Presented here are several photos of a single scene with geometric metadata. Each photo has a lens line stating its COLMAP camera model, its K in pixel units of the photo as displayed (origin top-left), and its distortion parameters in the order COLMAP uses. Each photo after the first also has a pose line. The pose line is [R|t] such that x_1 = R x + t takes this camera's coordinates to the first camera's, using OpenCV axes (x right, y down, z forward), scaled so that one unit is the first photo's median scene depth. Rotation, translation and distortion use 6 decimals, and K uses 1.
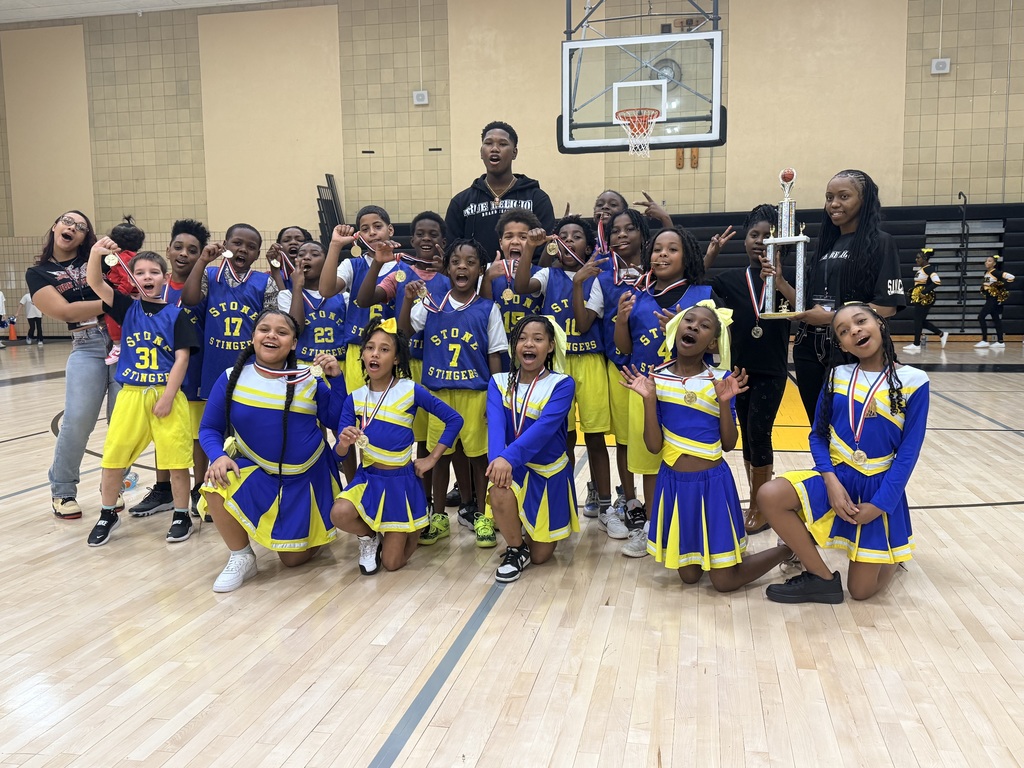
lens RADIAL K [[930.4, 0, 508.9], [0, 930.4, 385.4], [0, 0, 1]] dist [0.019236, -0.030326]
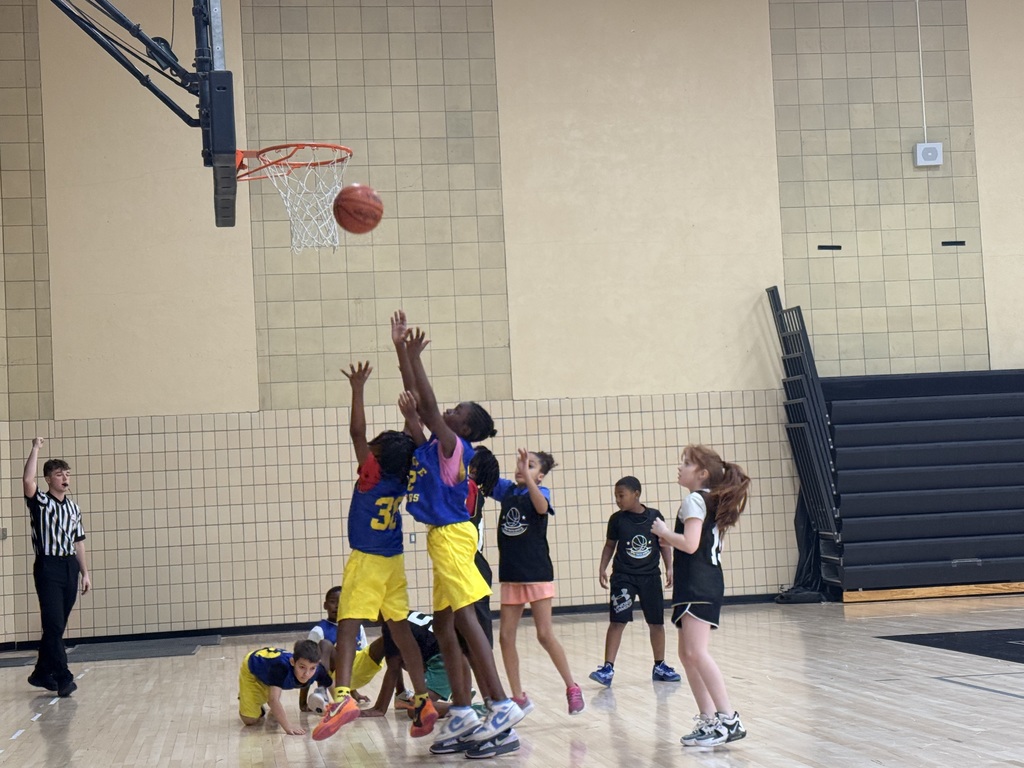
lens RADIAL K [[1758.6, 0, 513.7], [0, 1758.6, 387.9], [0, 0, 1]] dist [0.167639, 0.000000]
pose [[0.923995, -0.014657, 0.382124, -0.722572], [0.089129, 0.979999, -0.177928, -0.000336], [-0.371873, 0.198463, 0.906820, 0.138795]]
